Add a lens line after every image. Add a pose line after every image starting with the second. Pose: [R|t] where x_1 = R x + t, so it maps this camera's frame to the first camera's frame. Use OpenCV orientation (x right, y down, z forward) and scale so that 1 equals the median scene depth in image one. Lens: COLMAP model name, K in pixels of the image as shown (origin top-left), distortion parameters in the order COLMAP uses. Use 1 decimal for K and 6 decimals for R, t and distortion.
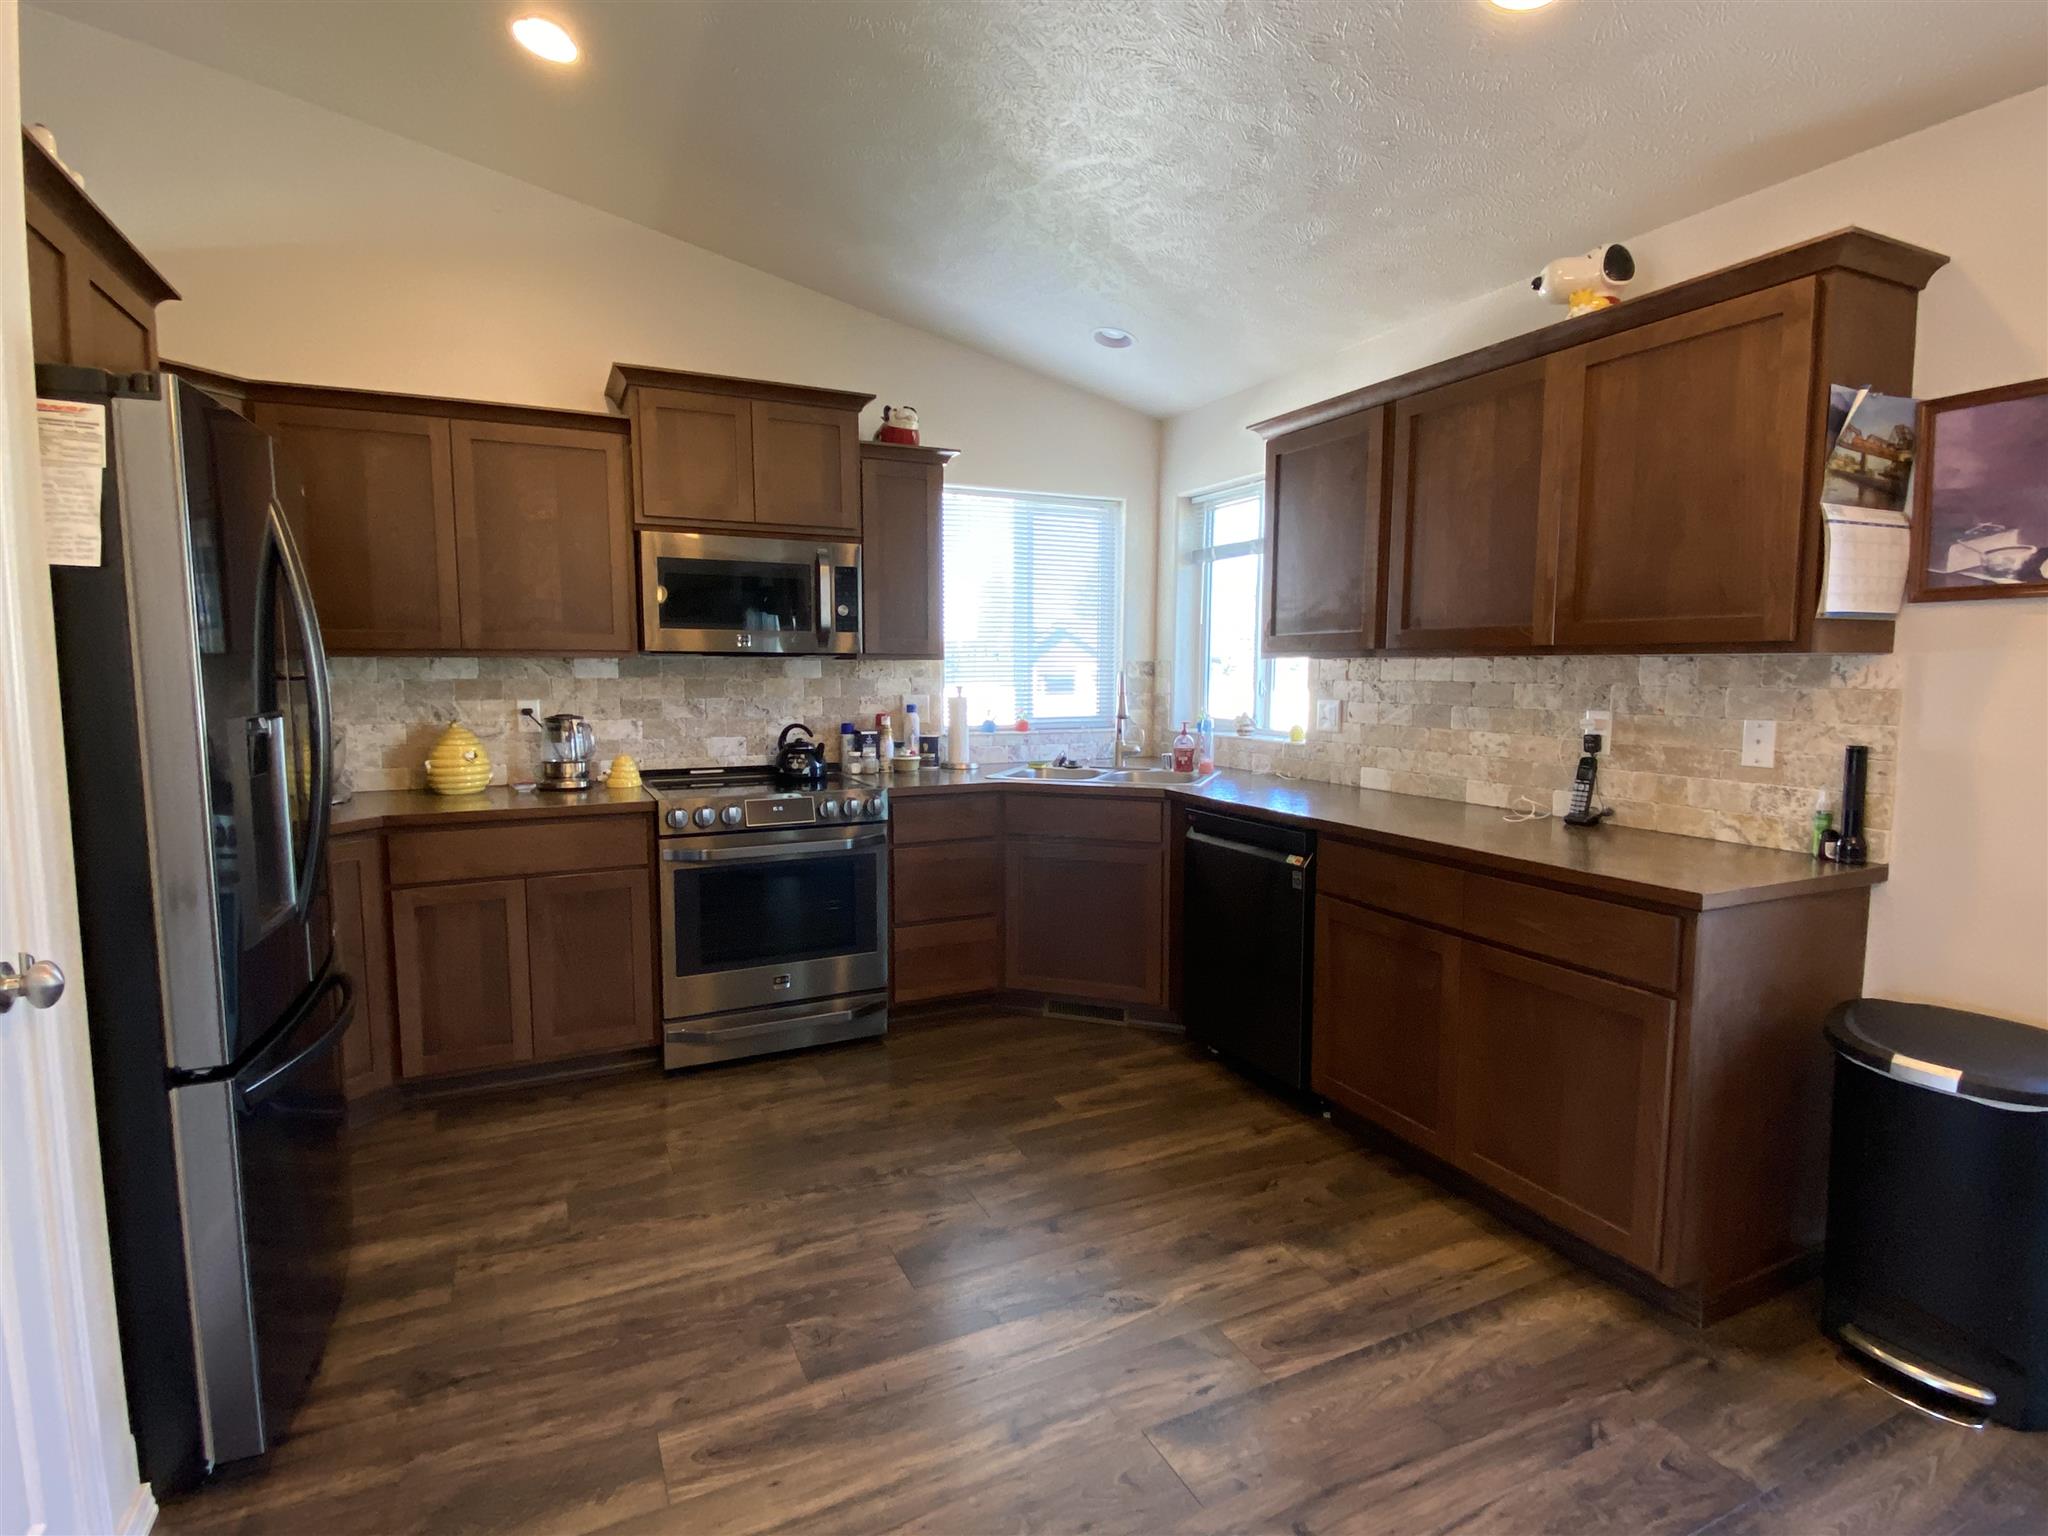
lens RADIAL K [[1007.6, 0, 1023.4], [0, 1007.6, 778.9], [0, 0, 1]] dist [-0.001058, -0.001735]
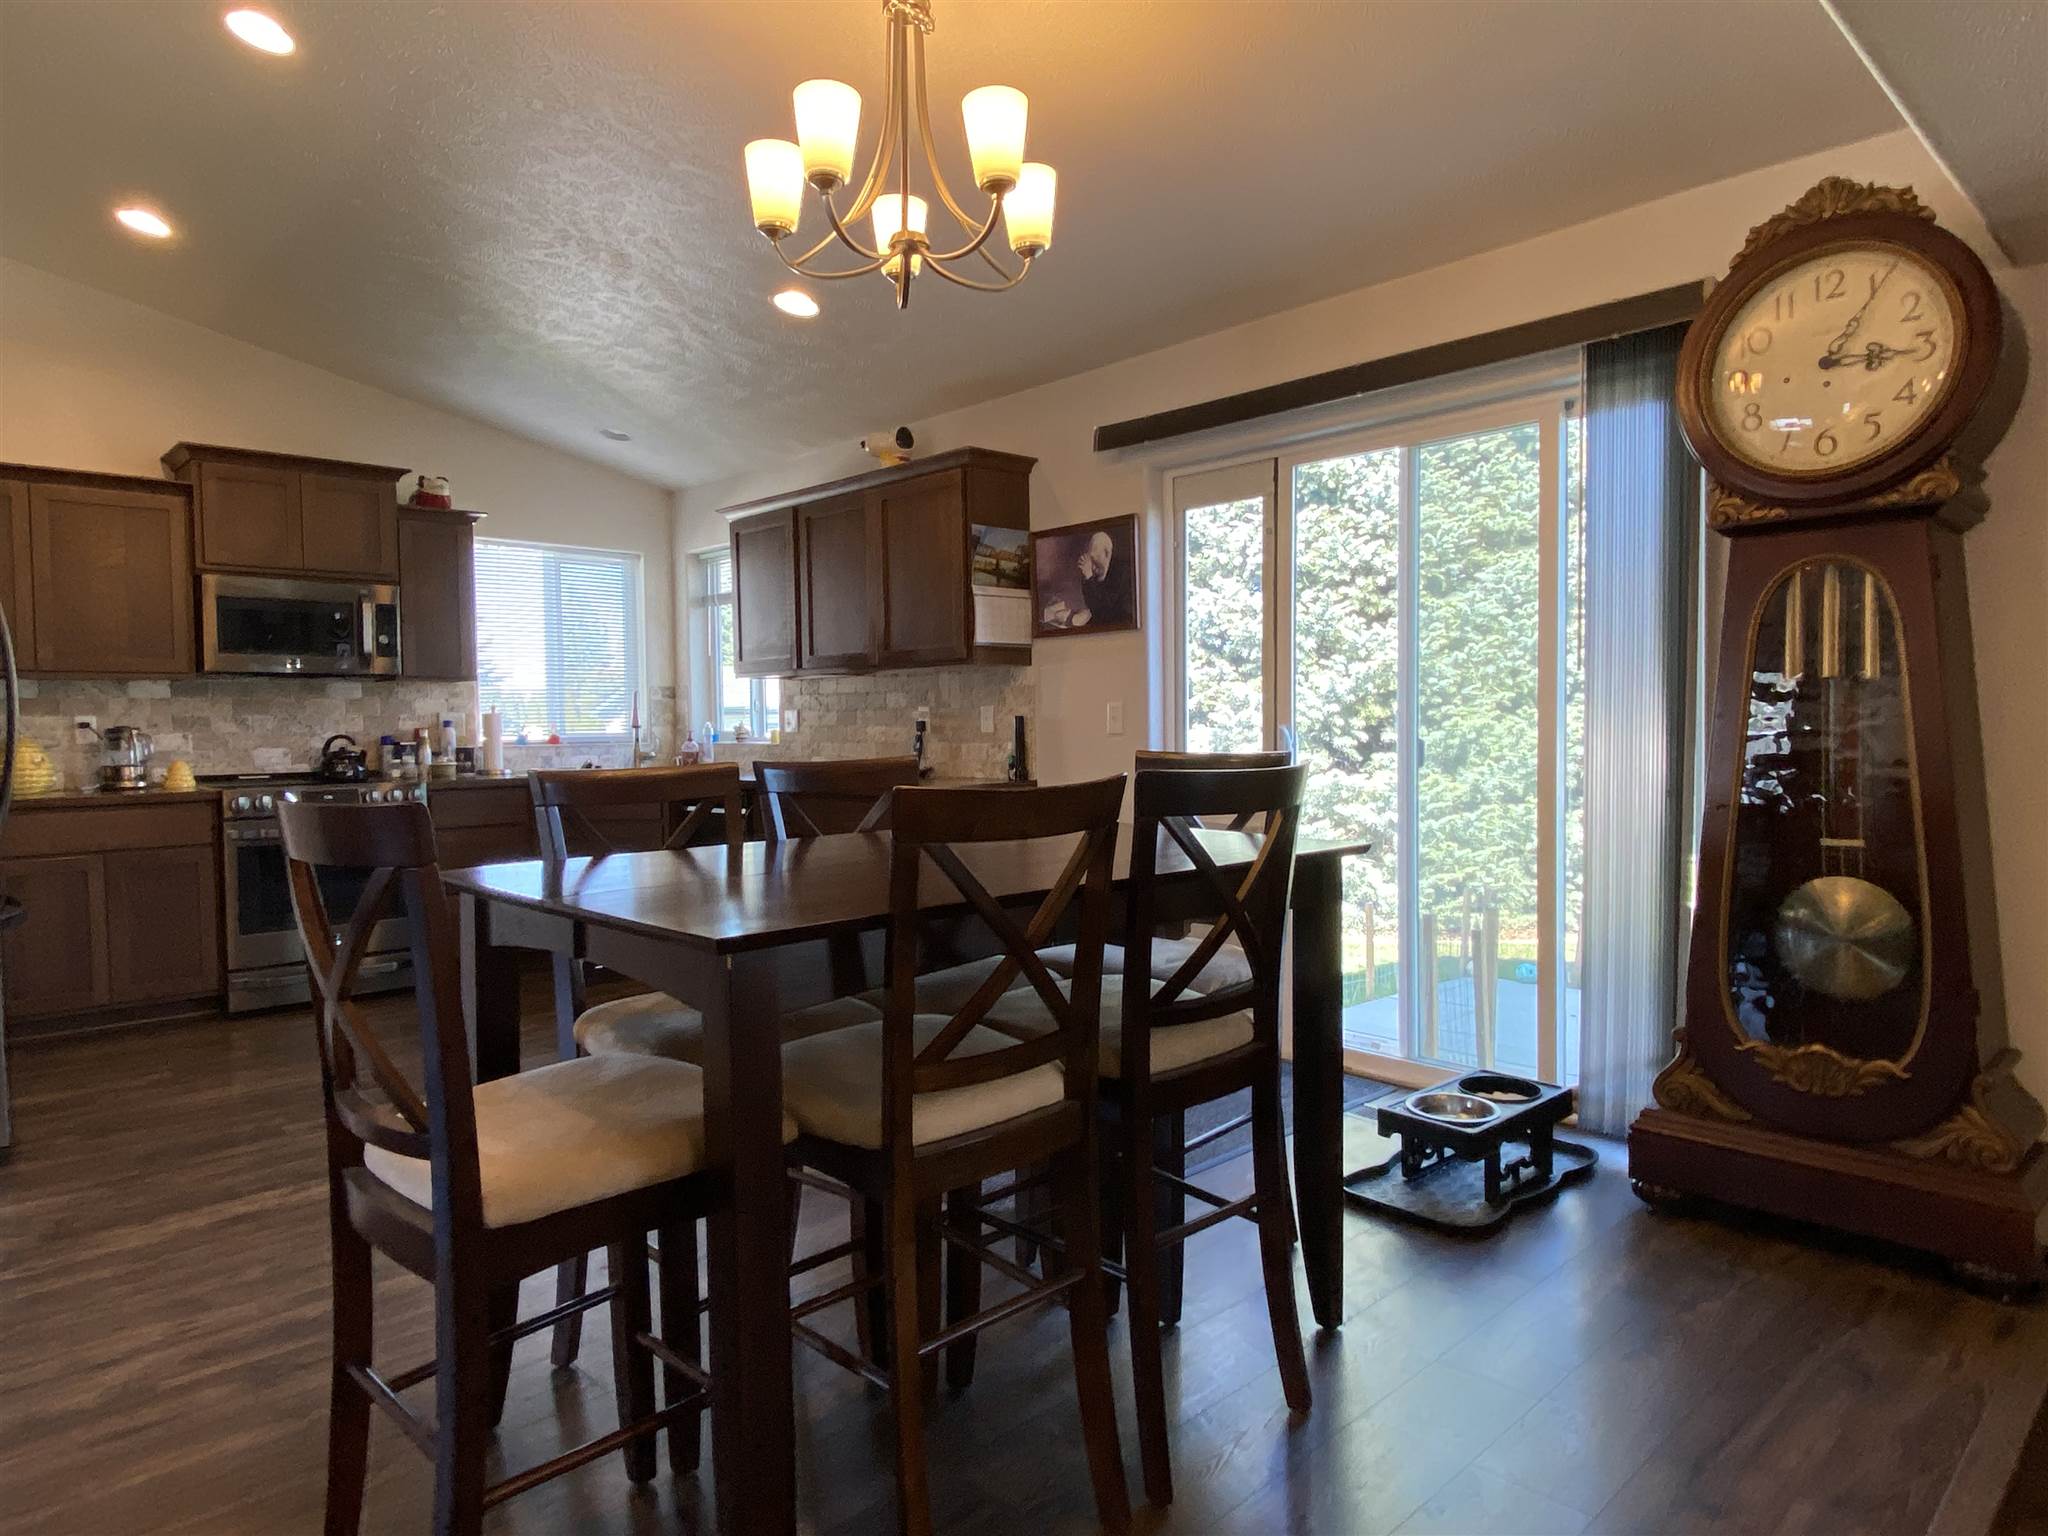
lens RADIAL K [[1219.0, 0, 1085.5], [0, 1219.0, 771.1], [0, 0, 1]] dist [0.000820, -0.043929]
pose [[0.937100, -0.025288, 0.348143, 0.110332], [0.050347, 0.996735, -0.063120, 0.135493], [-0.345410, 0.076677, 0.935314, -0.703613]]
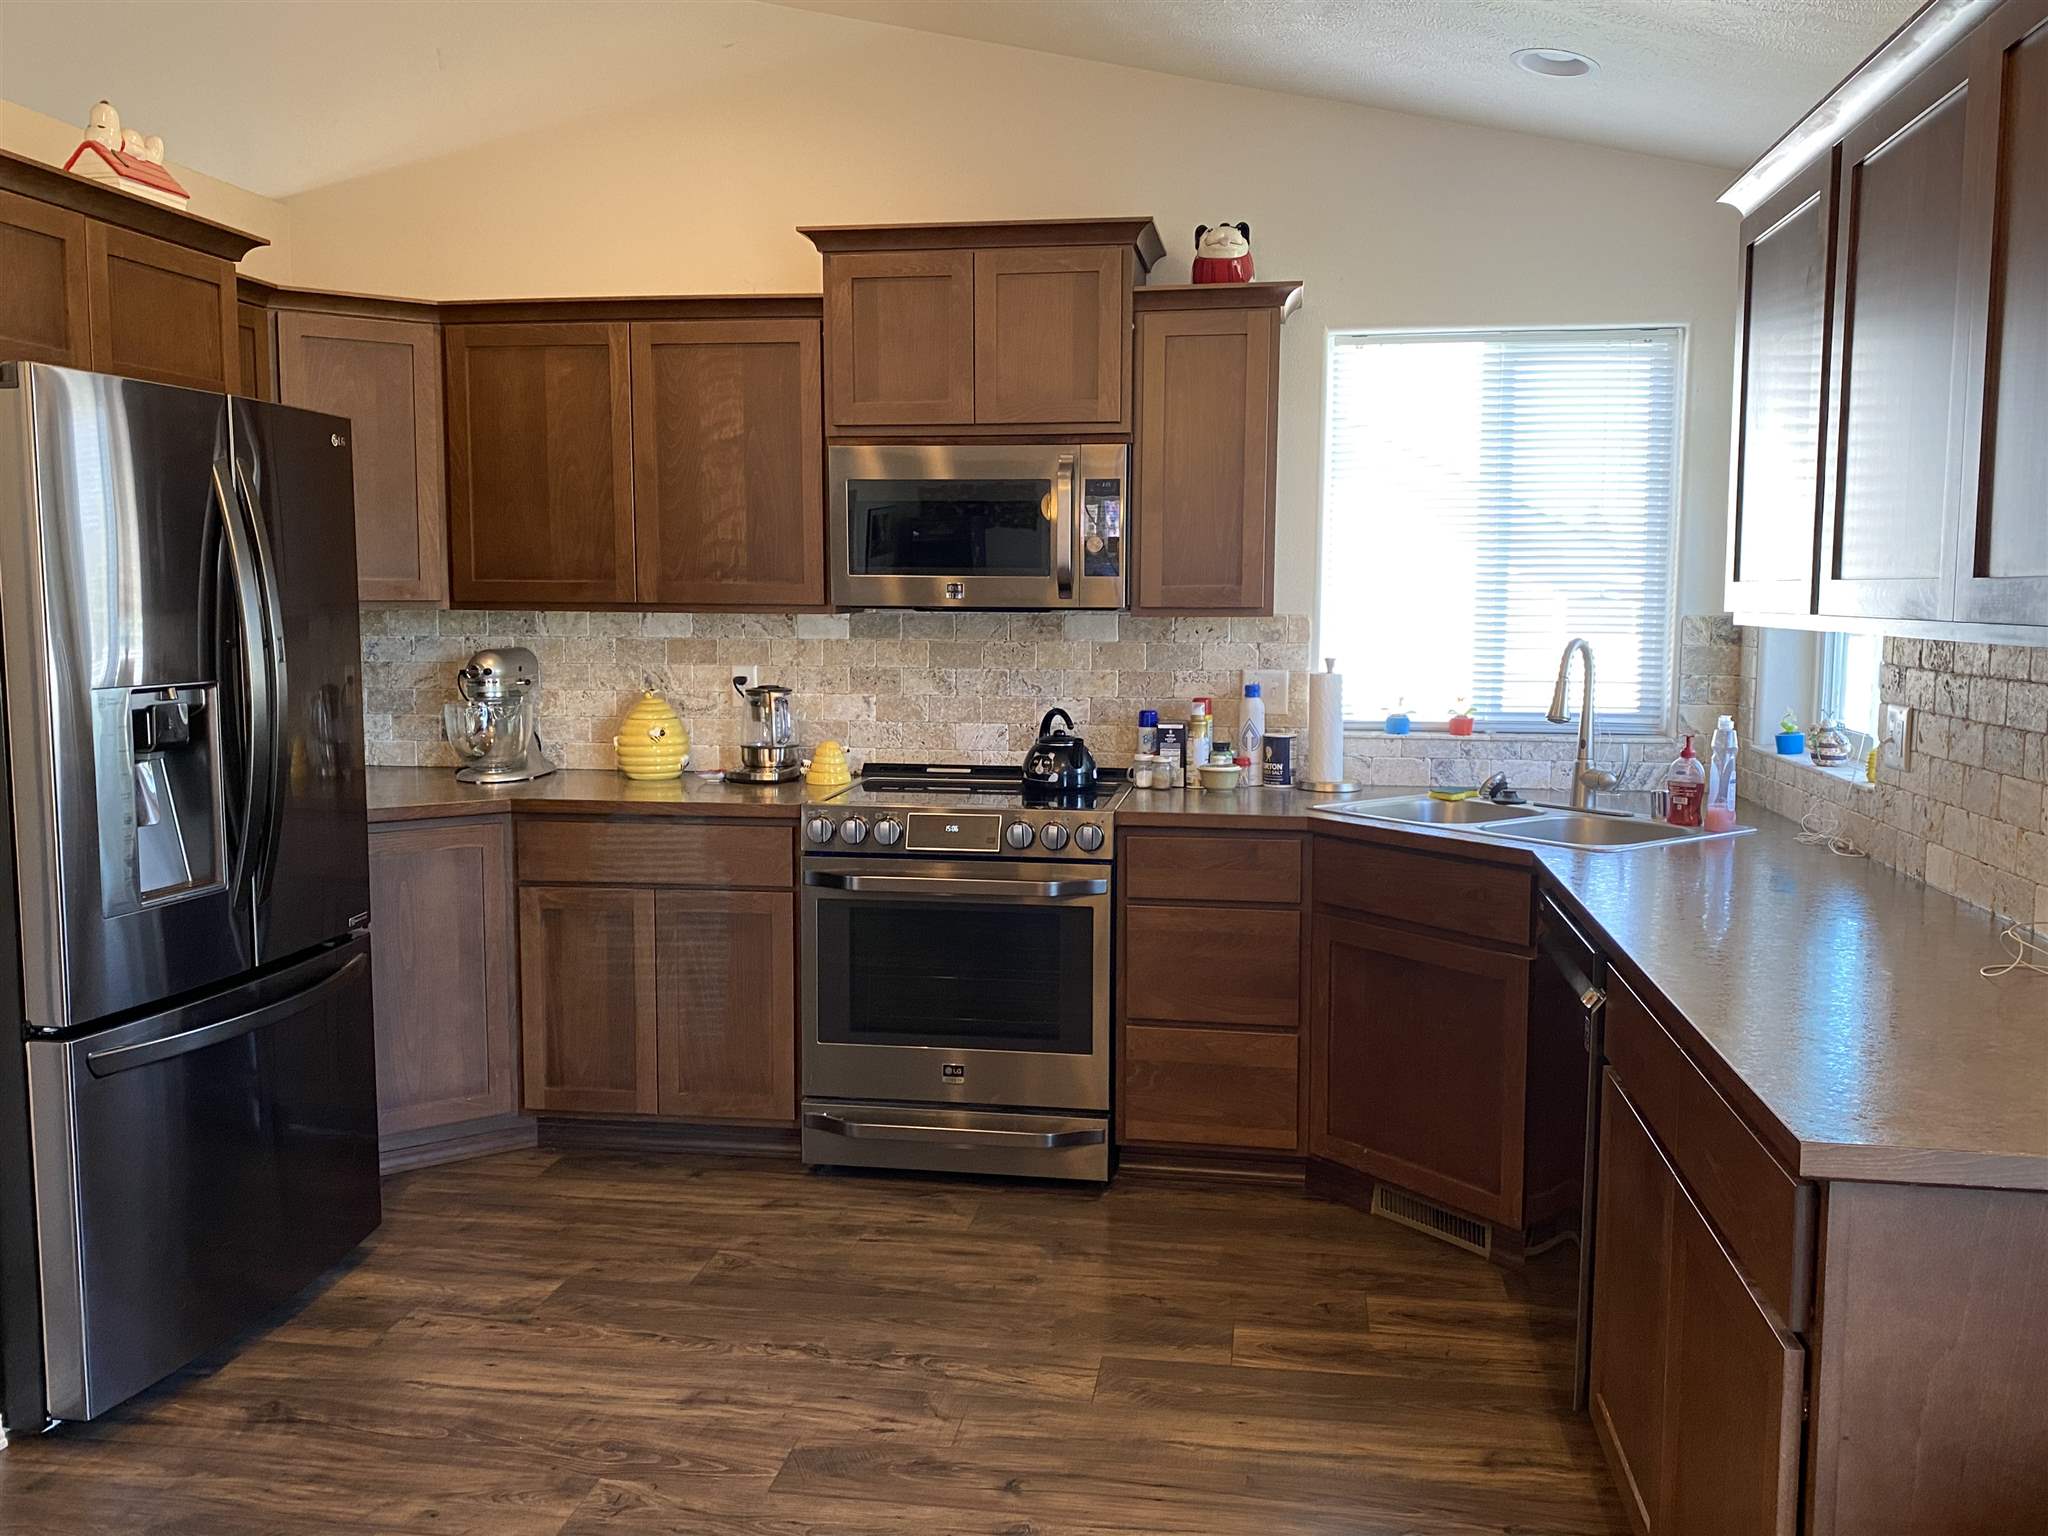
lens RADIAL K [[1691.7, 0, 1024.0], [0, 1691.7, 768.0], [0, 0, 1]] dist [0.045224, 0.002191]
pose [[0.818423, 0.060923, -0.571378, 0.466138], [-0.065012, 0.997796, 0.013269, -0.031802], [0.570927, 0.026287, 0.820580, 0.046938]]
